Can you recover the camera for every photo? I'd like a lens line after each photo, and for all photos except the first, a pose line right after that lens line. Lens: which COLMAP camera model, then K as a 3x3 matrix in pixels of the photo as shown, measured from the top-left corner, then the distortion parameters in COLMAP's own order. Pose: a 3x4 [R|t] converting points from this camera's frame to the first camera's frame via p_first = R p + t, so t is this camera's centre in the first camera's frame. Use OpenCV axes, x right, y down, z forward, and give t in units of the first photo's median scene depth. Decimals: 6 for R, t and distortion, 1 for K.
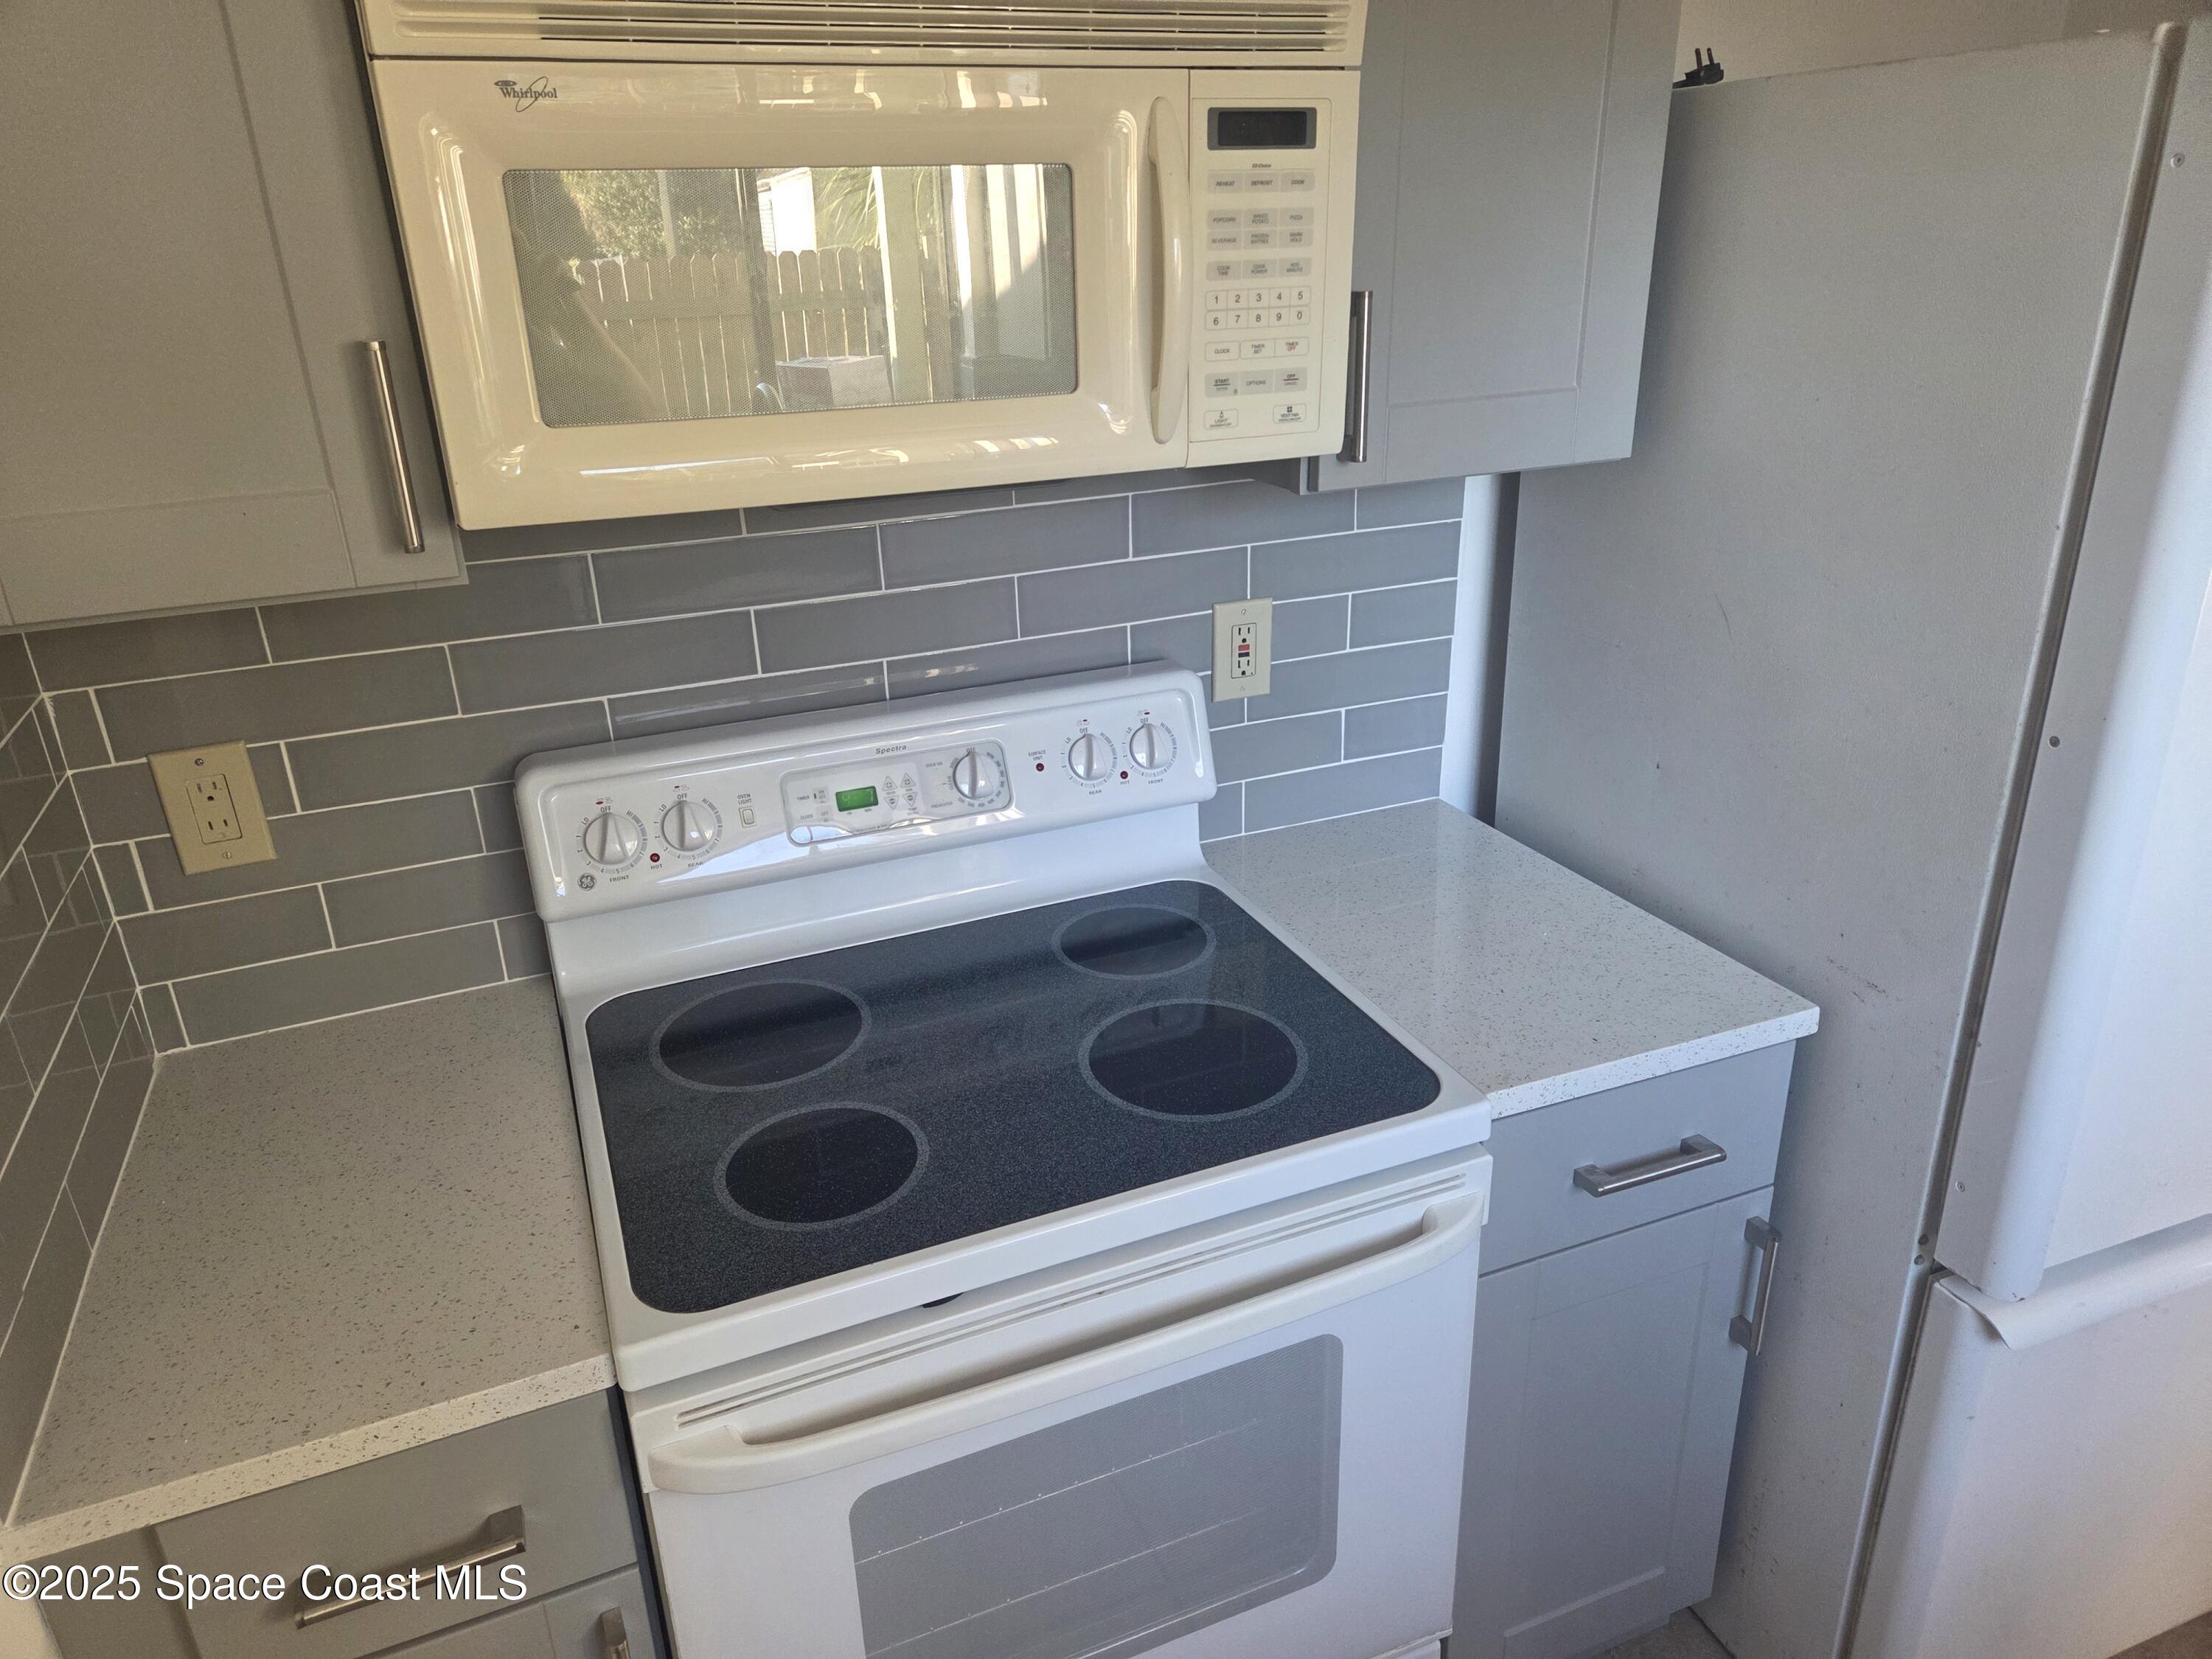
lens RADIAL K [[1496.4, 0, 1107.5], [0, 1496.4, 771.6], [0, 0, 1]] dist [-0.037234, 0.001496]
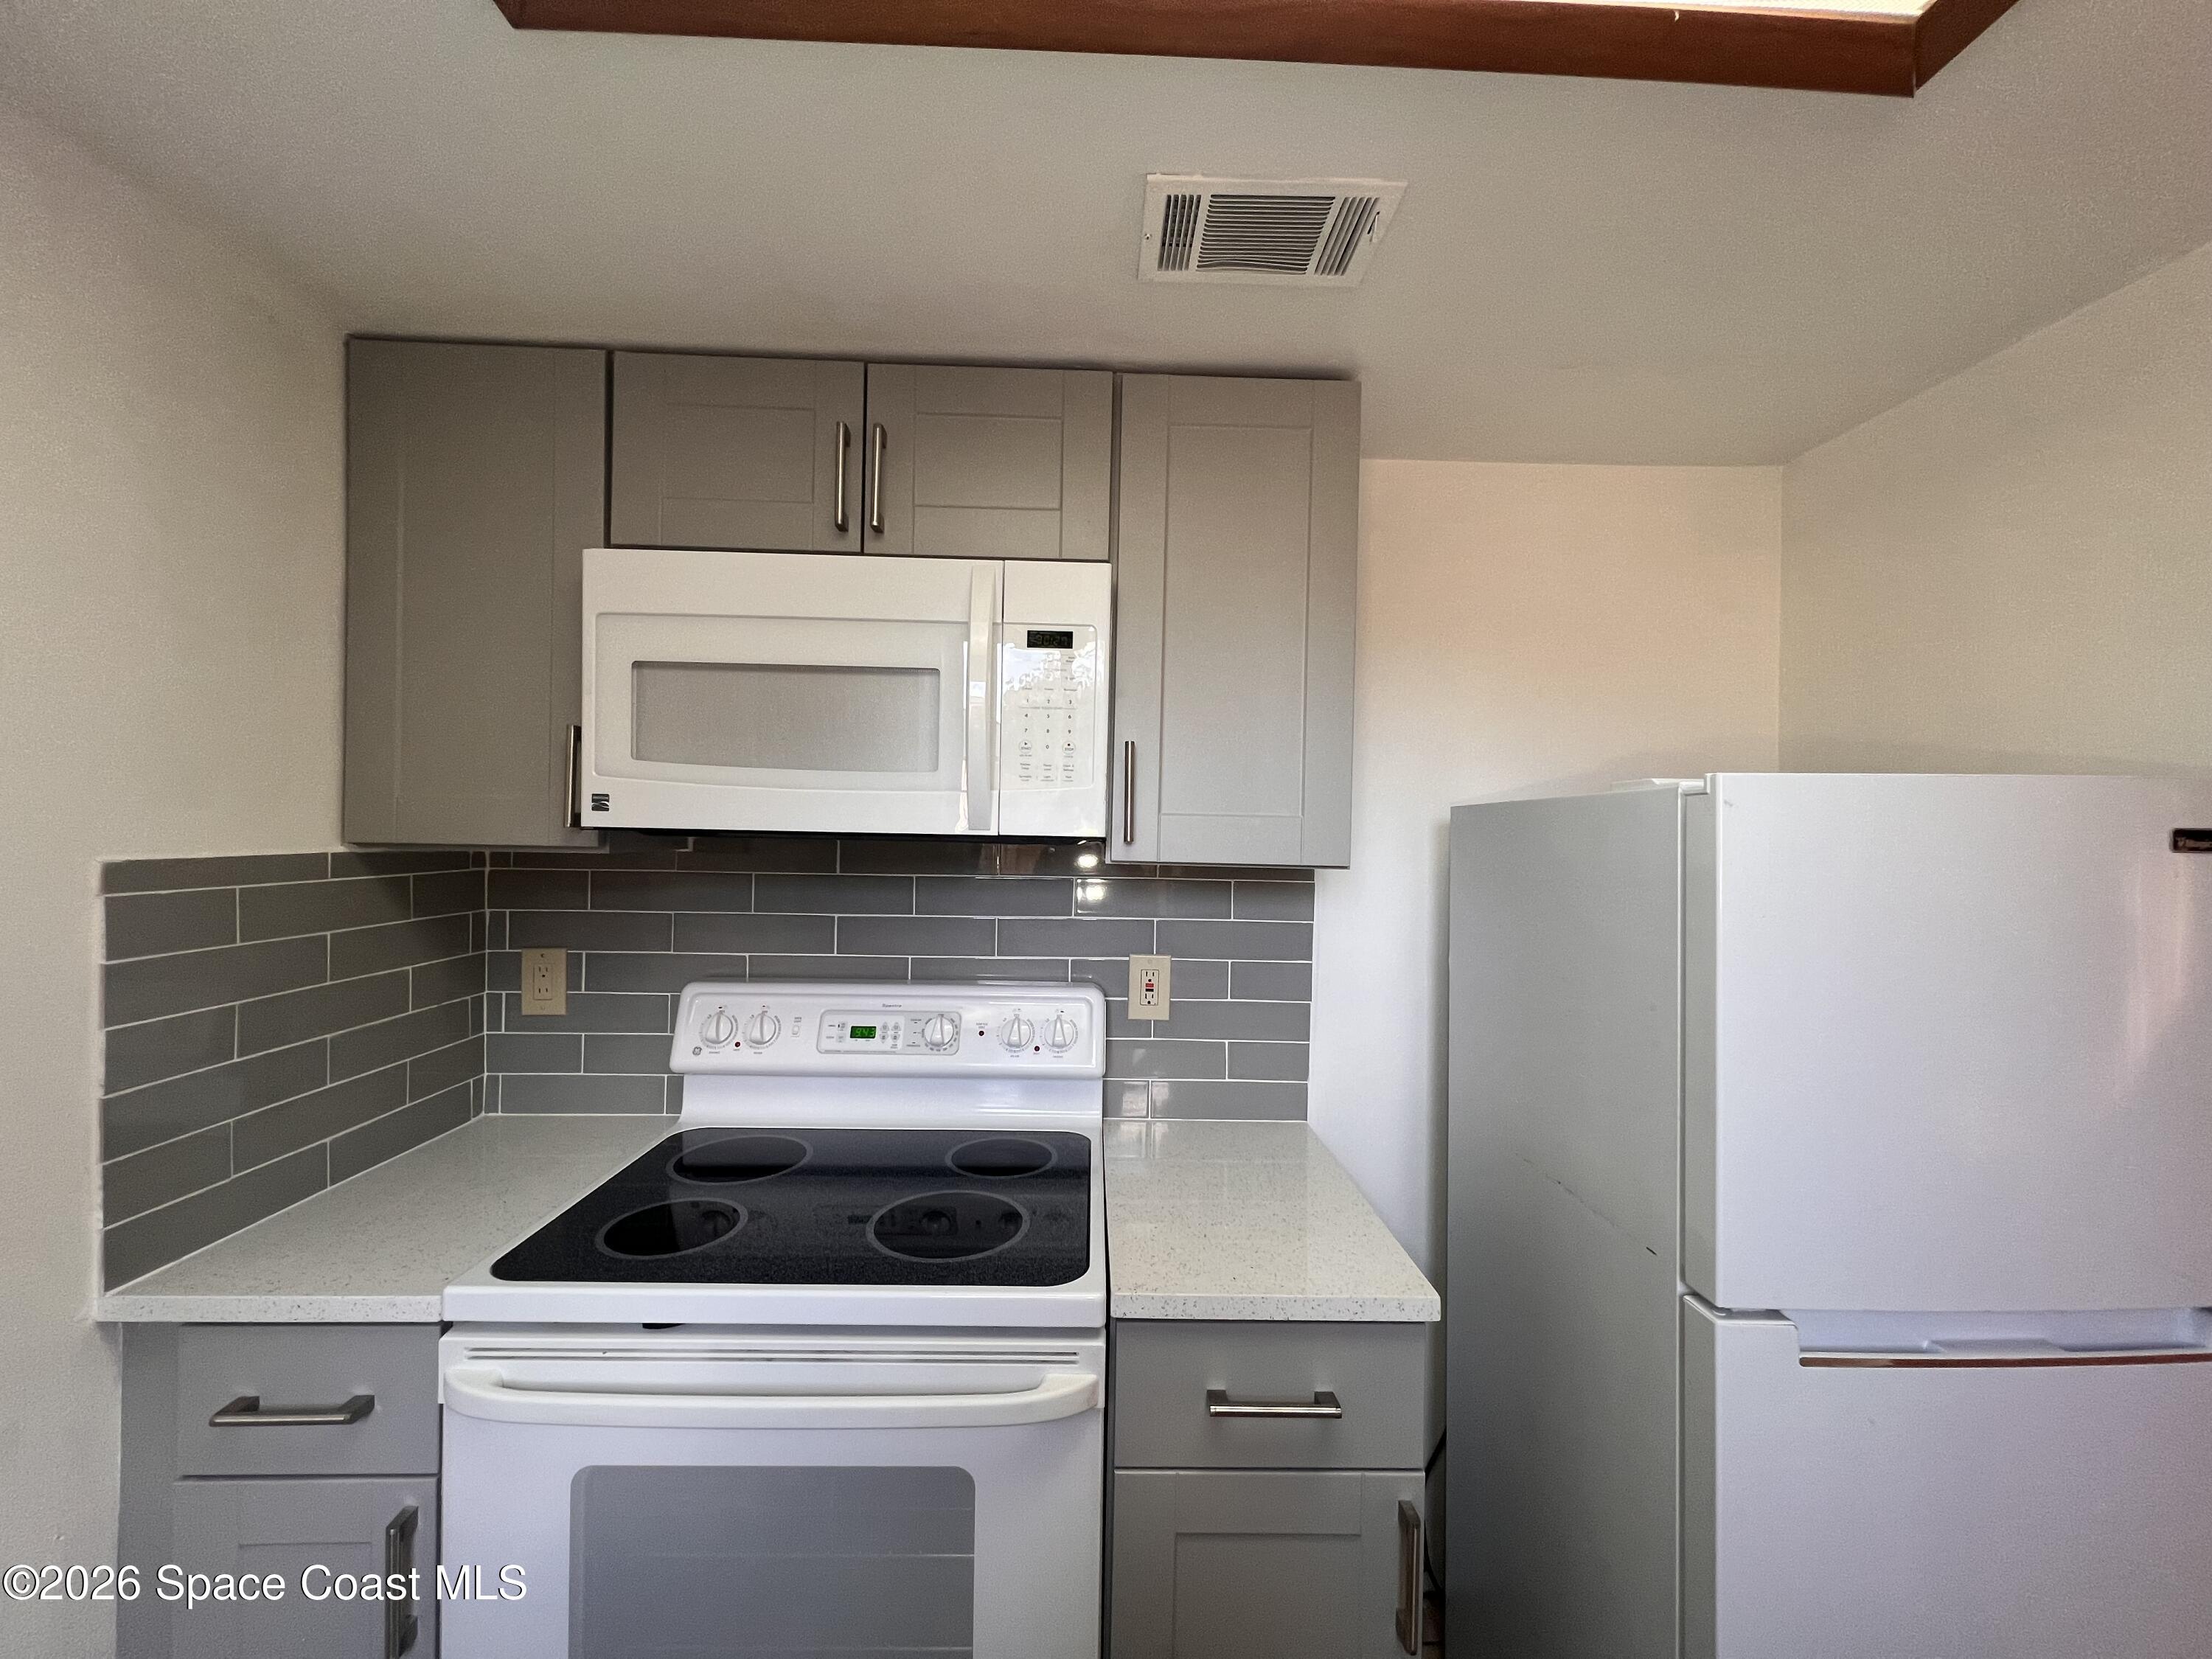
lens RADIAL K [[899.4, 0, 1105.6], [0, 899.4, 832.9], [0, 0, 1]] dist [0.027774, -0.000145]
pose [[0.924398, 0.042198, -0.379089, 0.459608], [-0.171816, 0.933387, -0.315068, 0.082432], [0.340541, 0.356381, 0.870071, 0.138700]]
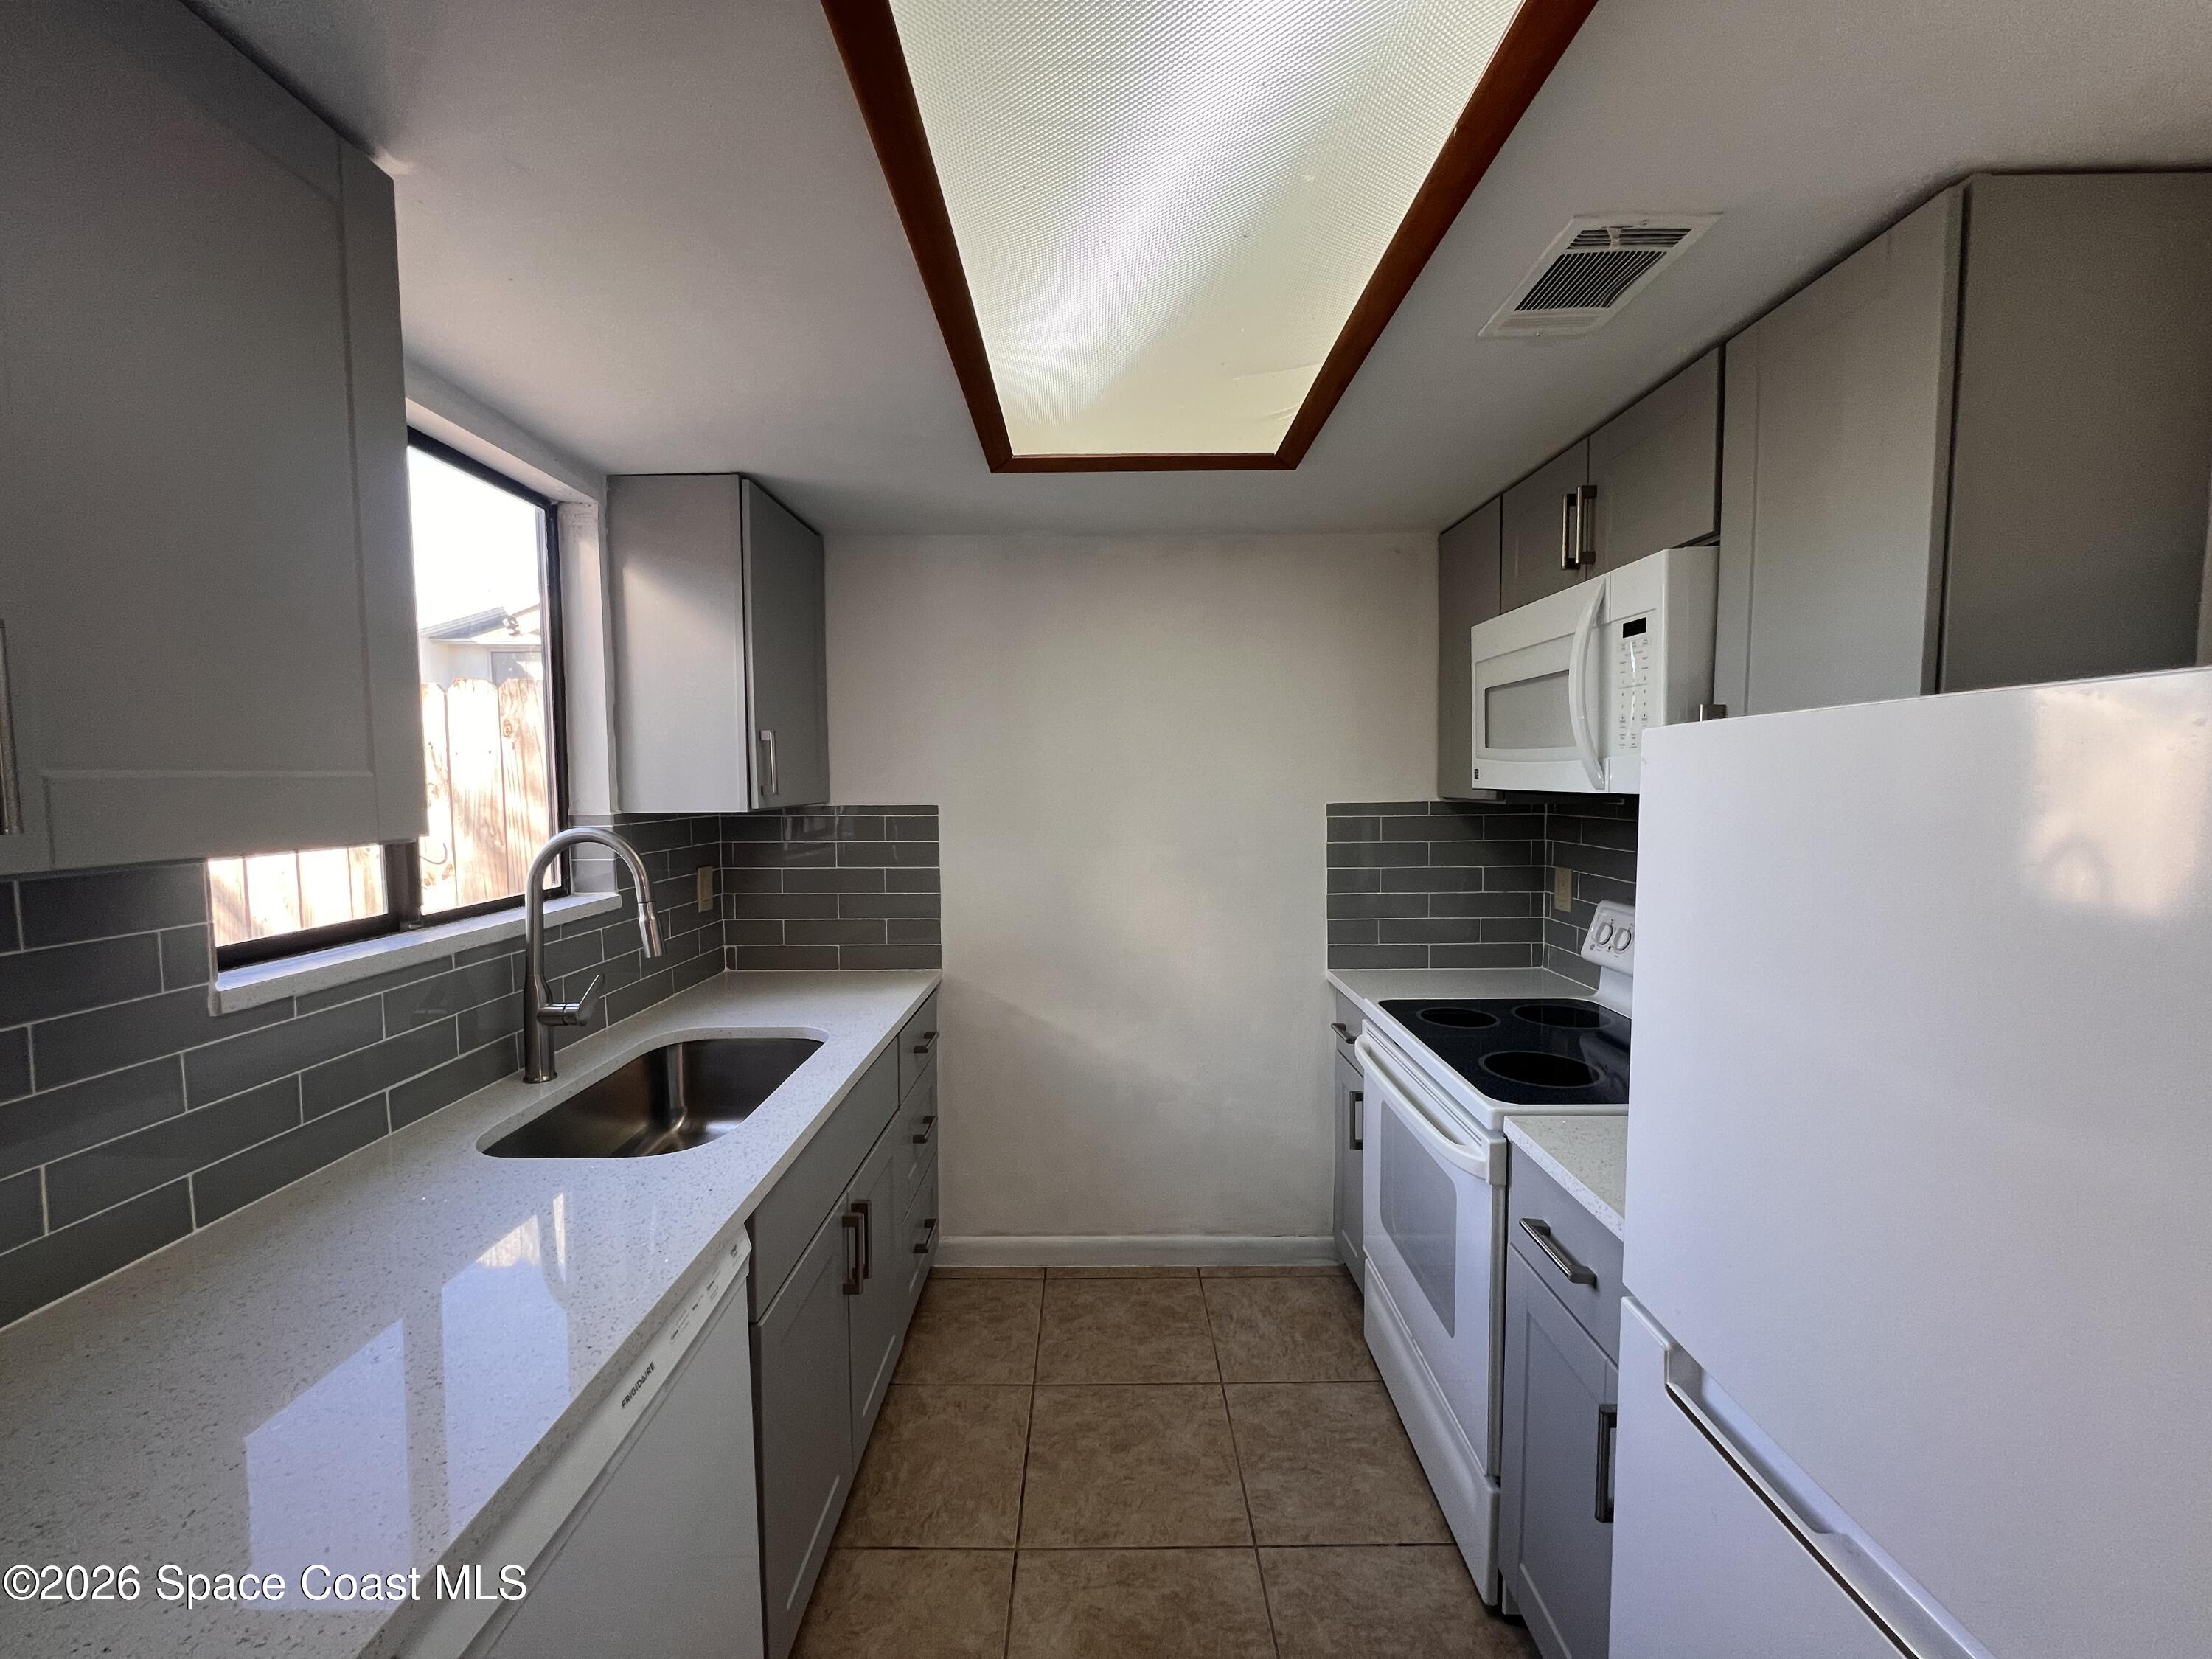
lens RADIAL K [[883.6, 0, 1103.2], [0, 883.6, 830.8], [0, 0, 1]] dist [0.001497, -0.000064]
pose [[-0.391451, 0.085243, -0.916242, 1.207949], [-0.307792, 0.926220, 0.217671, -0.164013], [0.867197, 0.367220, -0.336333, 0.684380]]
